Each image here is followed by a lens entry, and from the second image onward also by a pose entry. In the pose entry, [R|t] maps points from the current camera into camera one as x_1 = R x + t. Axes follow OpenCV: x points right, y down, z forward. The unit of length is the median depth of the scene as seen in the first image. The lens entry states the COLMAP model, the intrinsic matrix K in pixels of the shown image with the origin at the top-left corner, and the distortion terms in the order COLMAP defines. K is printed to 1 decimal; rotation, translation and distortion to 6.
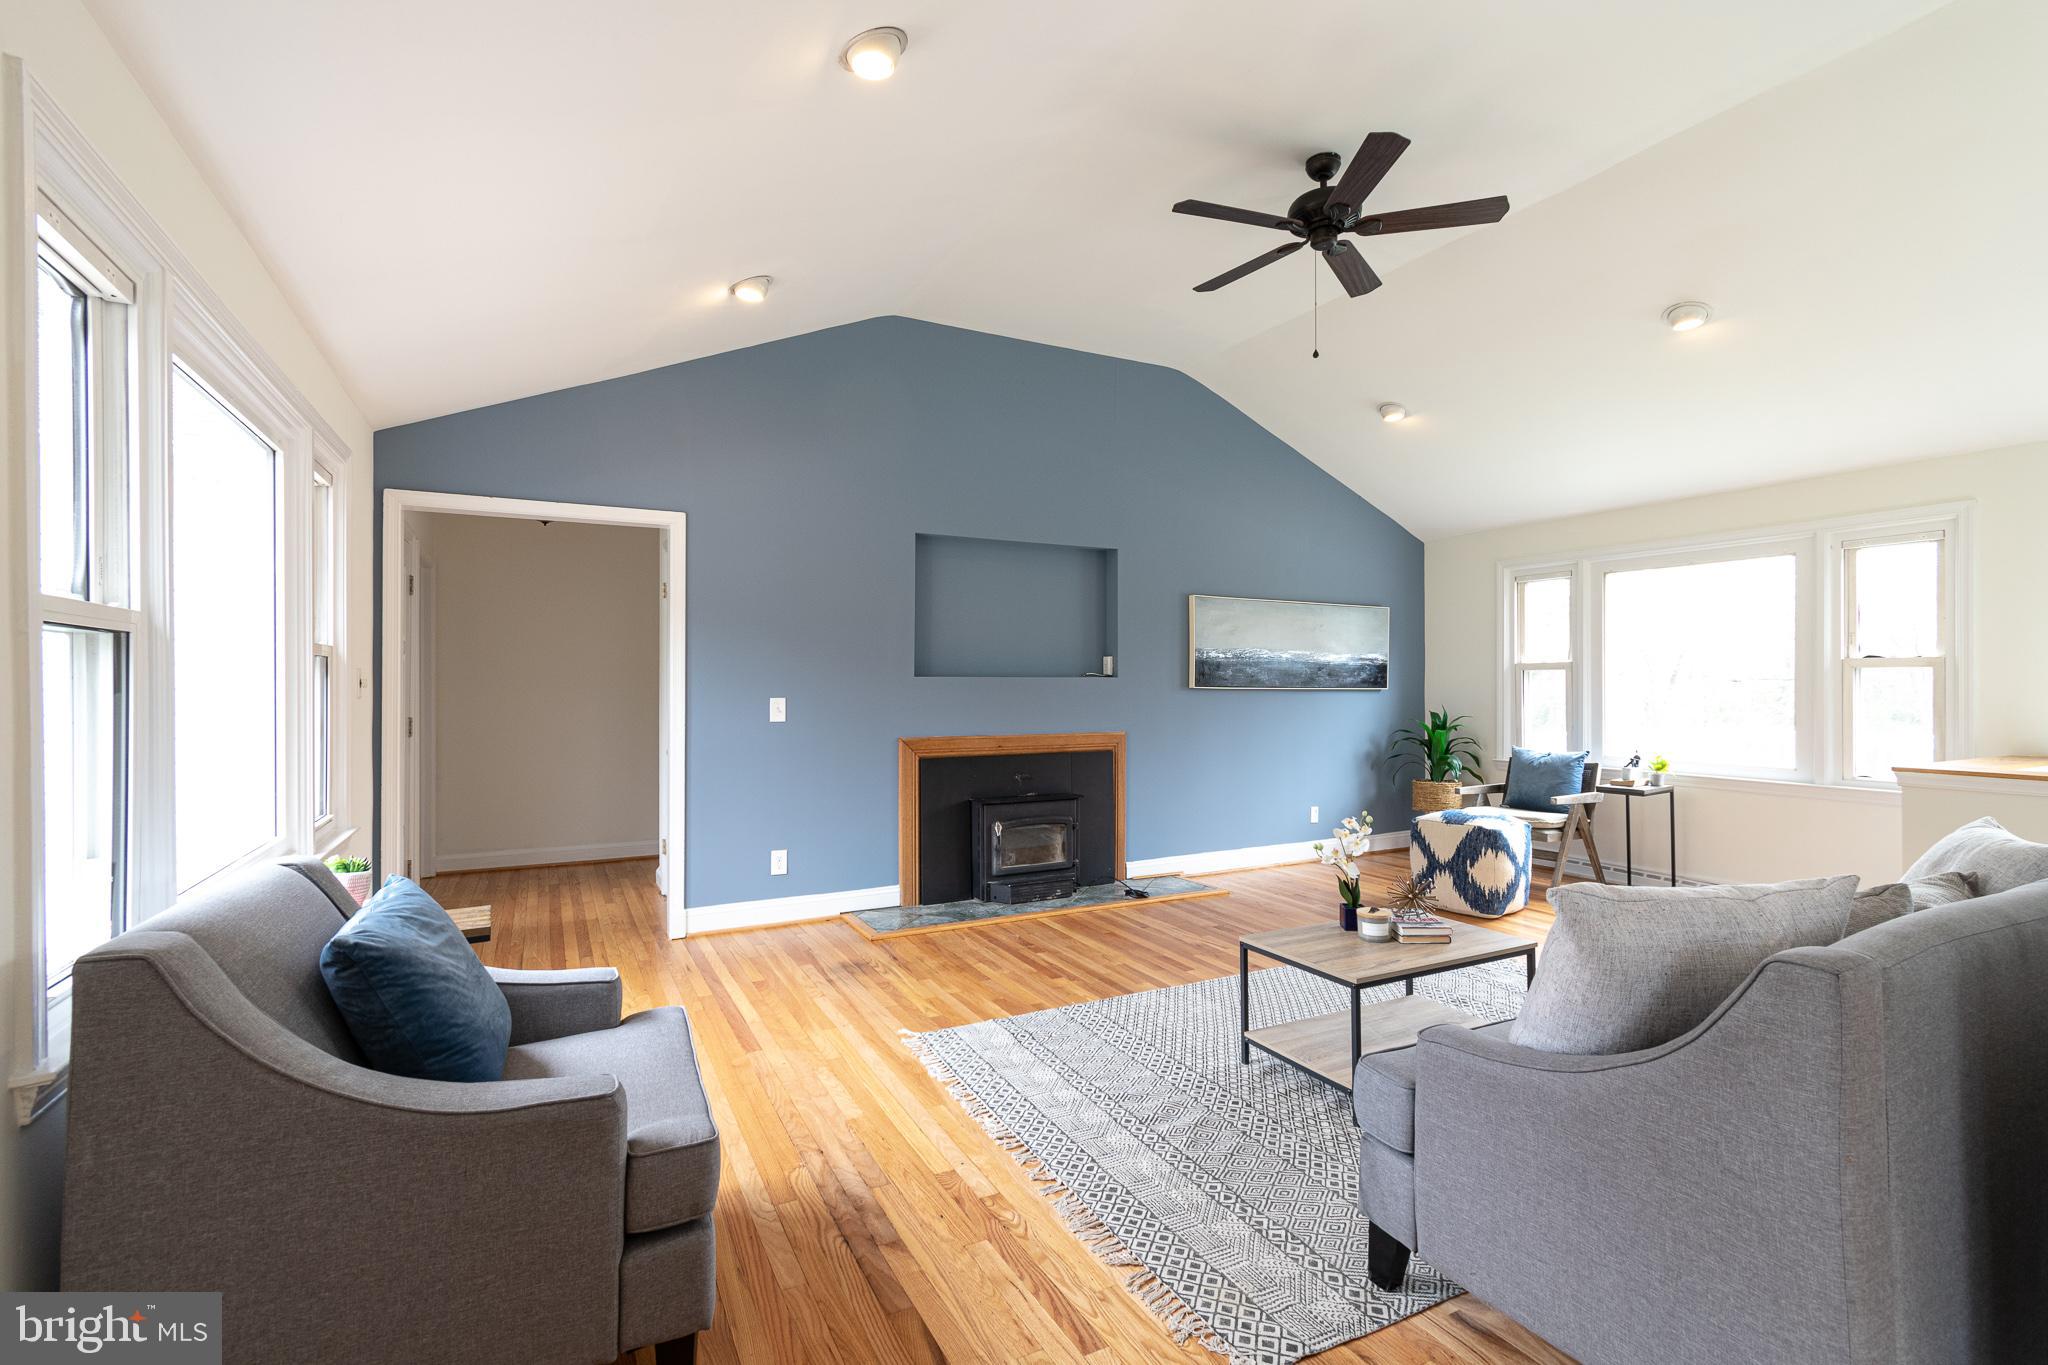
lens RADIAL K [[928.3, 0, 1034.1], [0, 928.3, 680.5], [0, 0, 1]] dist [0.001274, 0.000248]
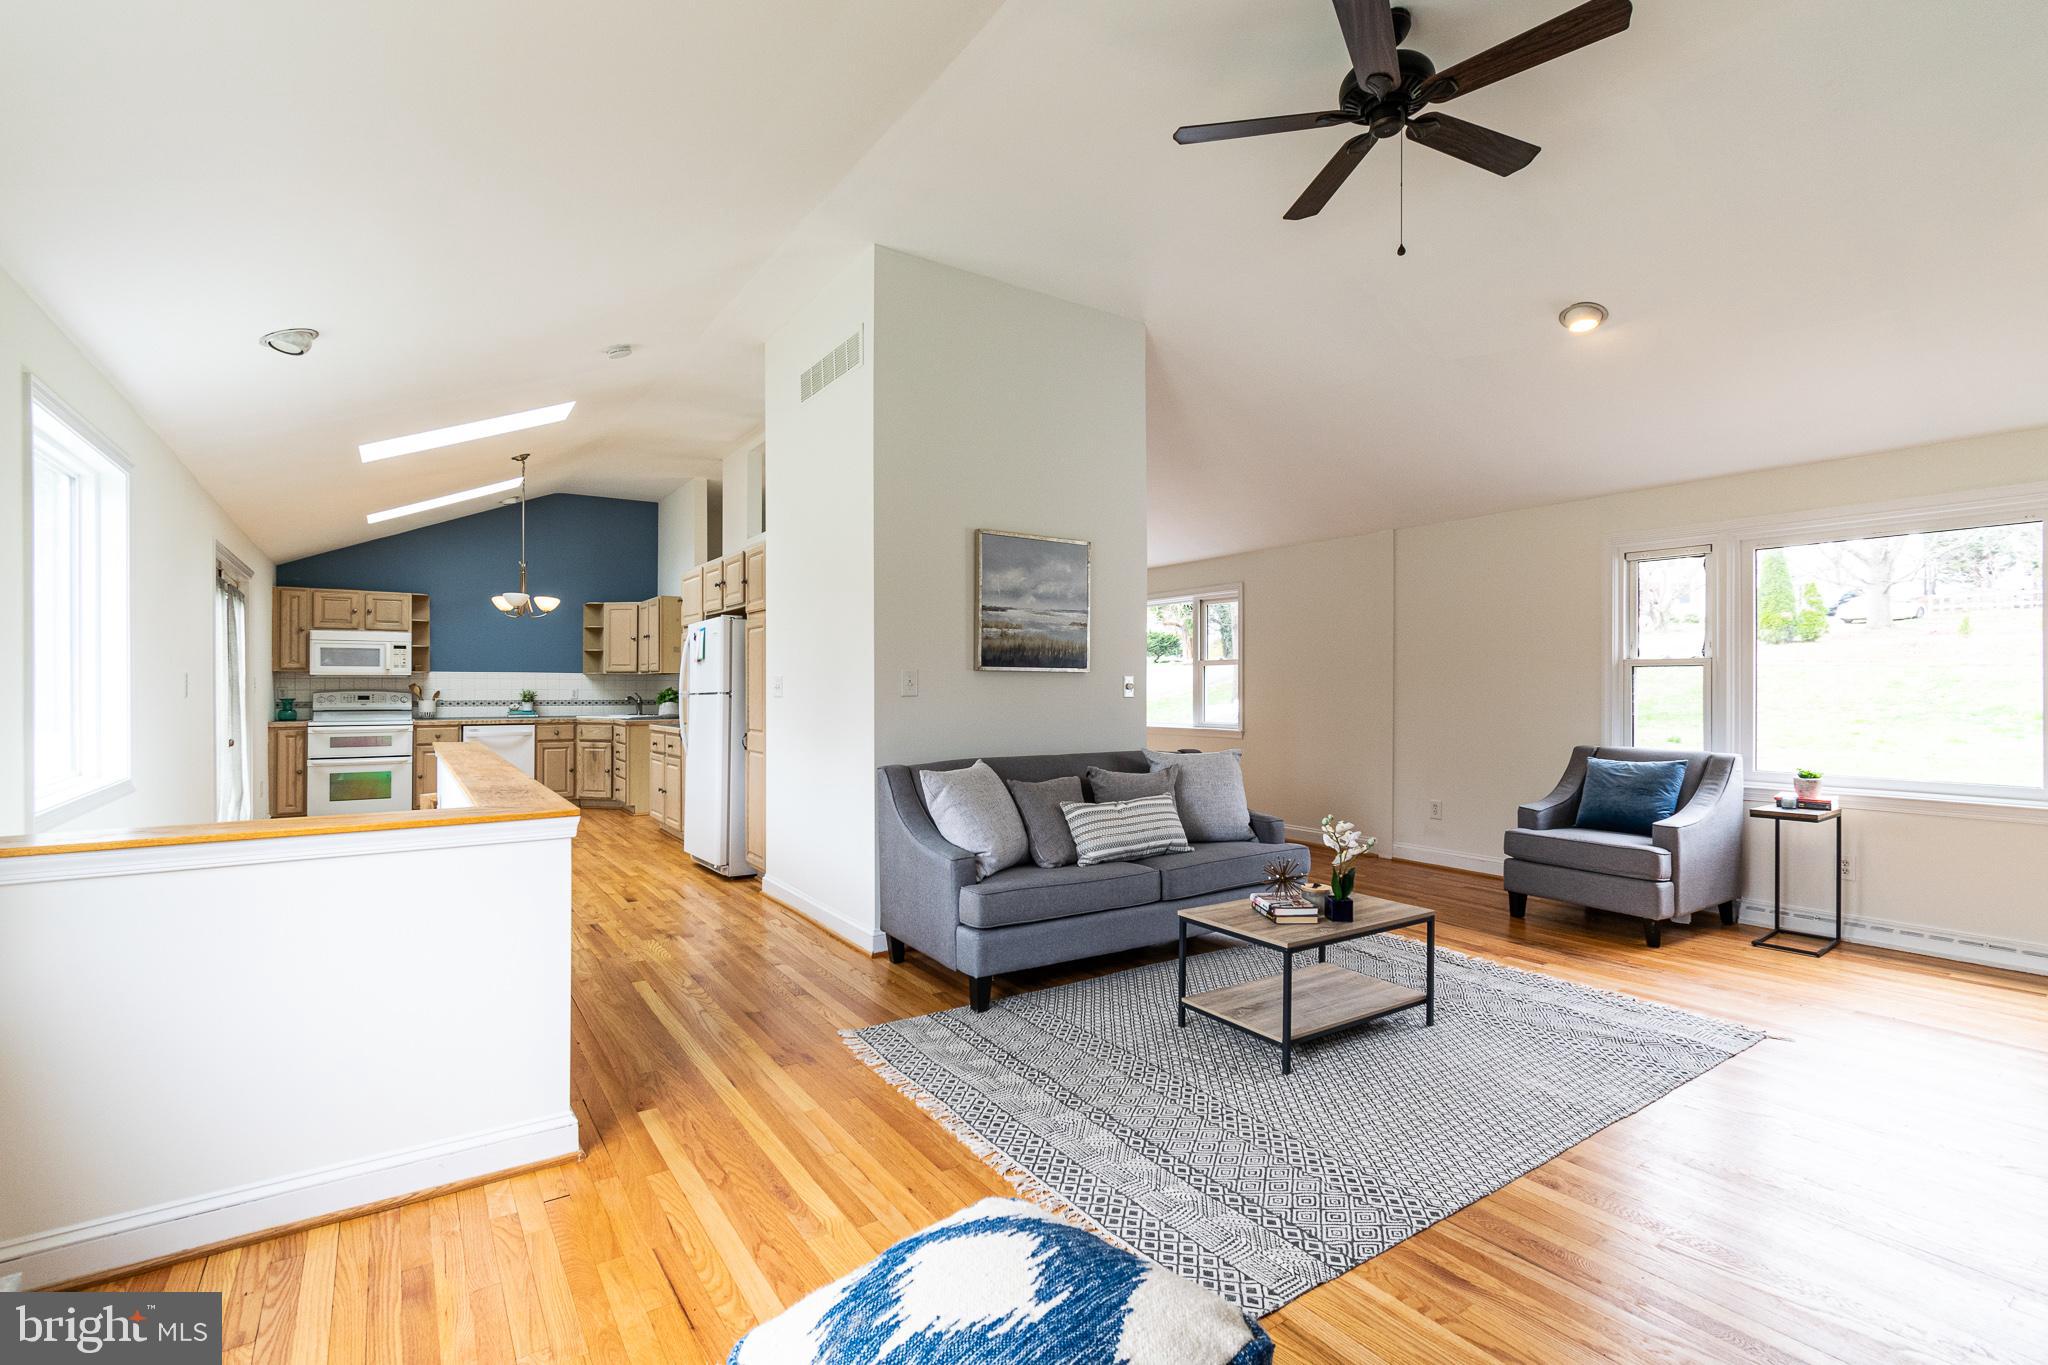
lens RADIAL K [[928.7, 0, 1041.3], [0, 928.7, 684.9], [0, 0, 1]] dist [0.004350, -0.000043]
pose [[-0.991893, 0.002905, -0.127043, 0.524427], [0.003392, 0.999988, -0.003617, 0.006049], [0.127031, -0.004019, -0.991891, 1.293806]]
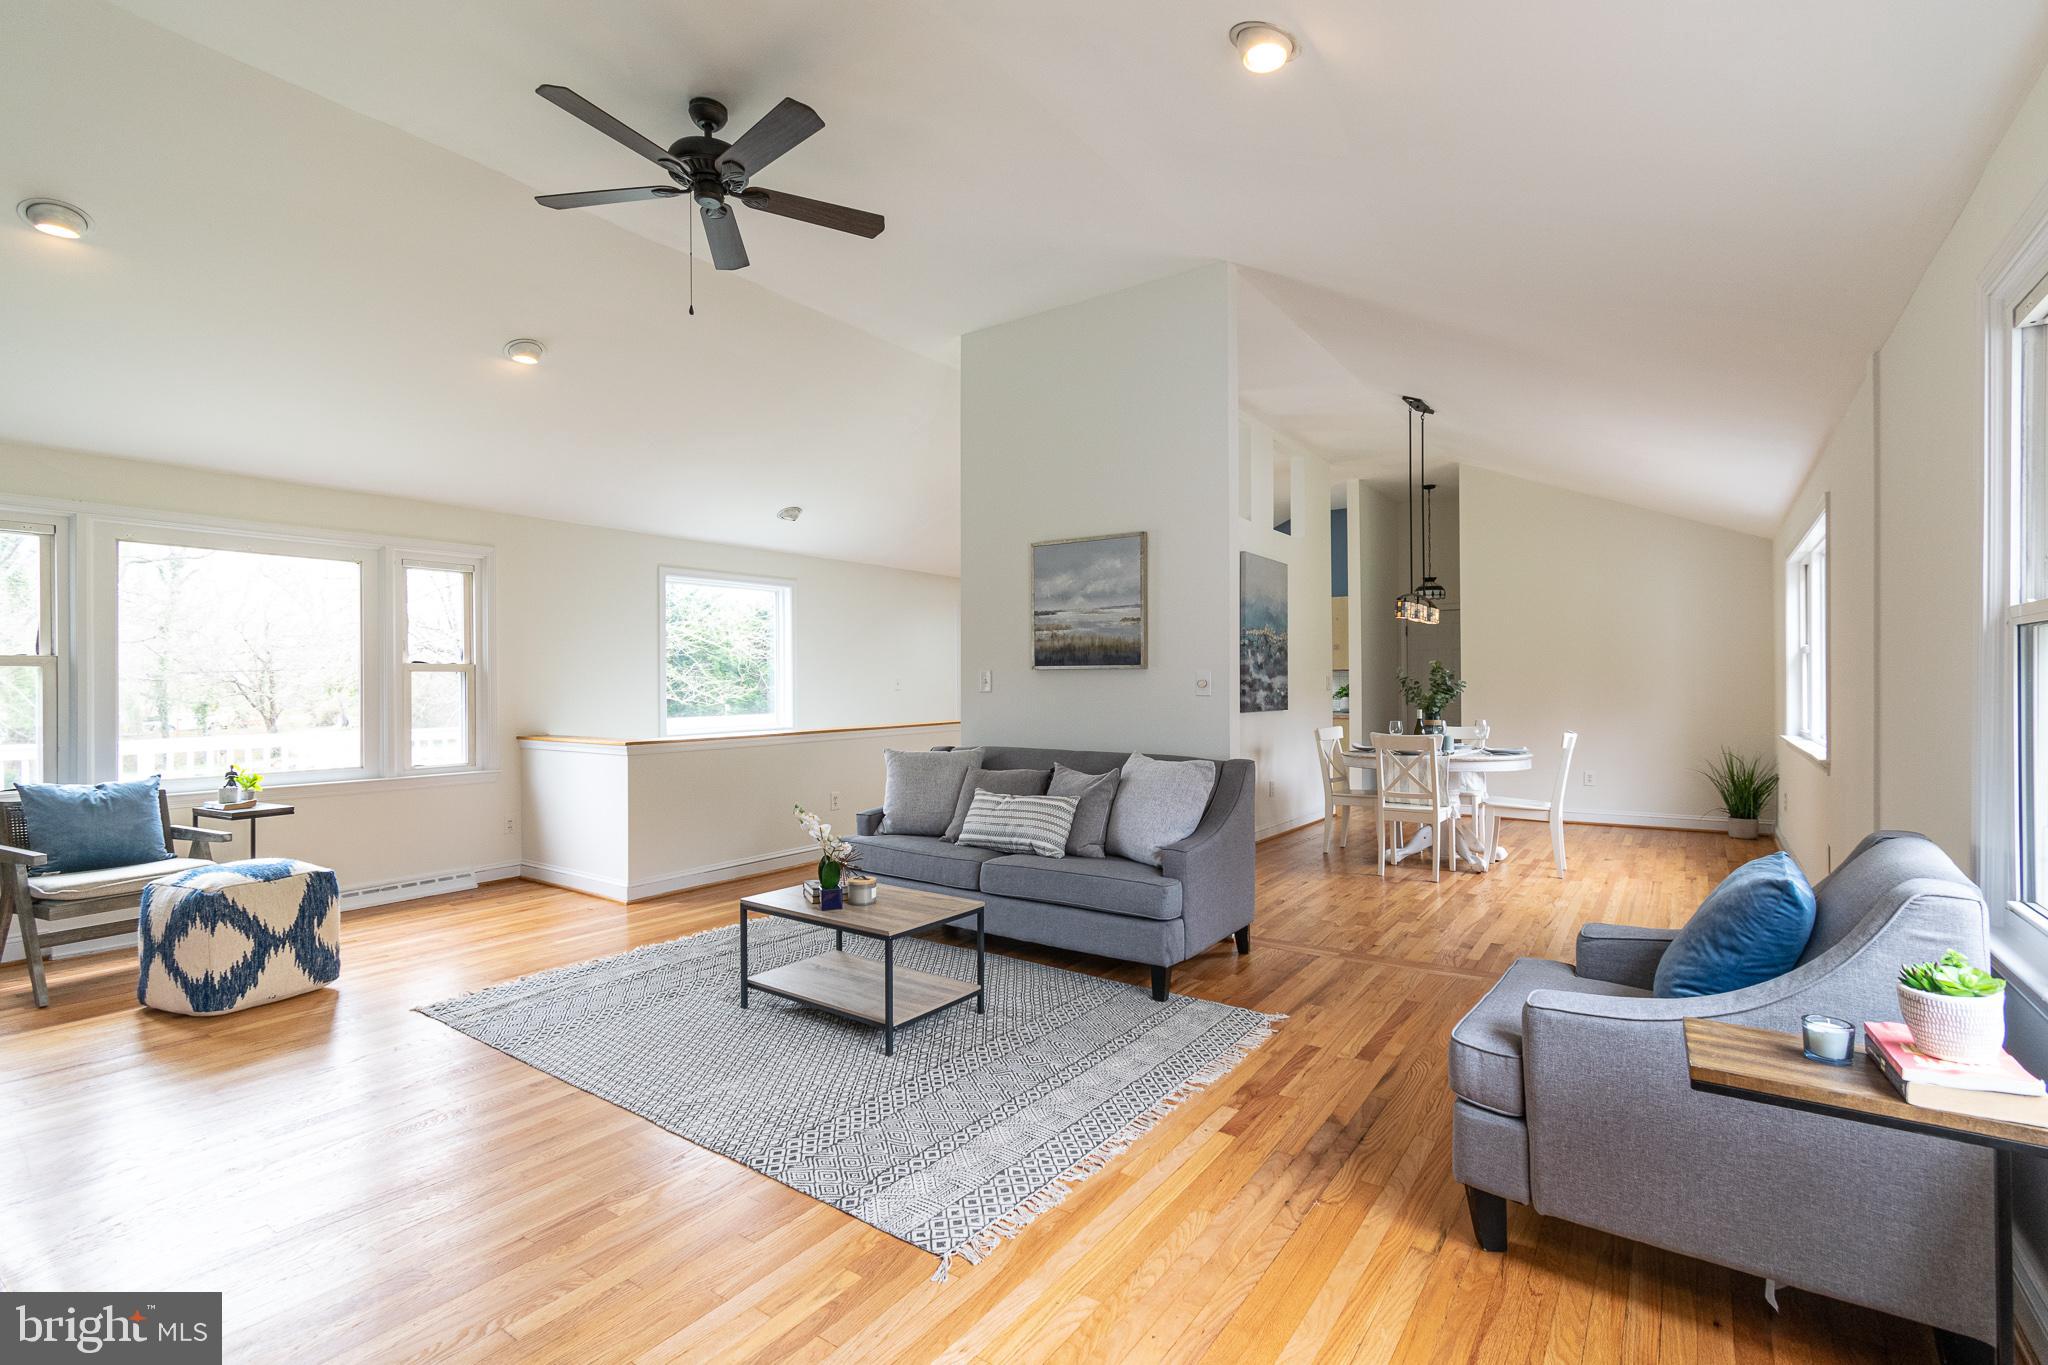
lens RADIAL K [[939.1, 0, 1008.8], [0, 939.1, 679.4], [0, 0, 1]] dist [0.001924, 0.000219]
pose [[-0.441134, 0.007767, 0.897408, -0.476866], [0.002991, 0.999970, -0.007185, 0.006350], [-0.897436, -0.000485, -0.441144, 0.845716]]
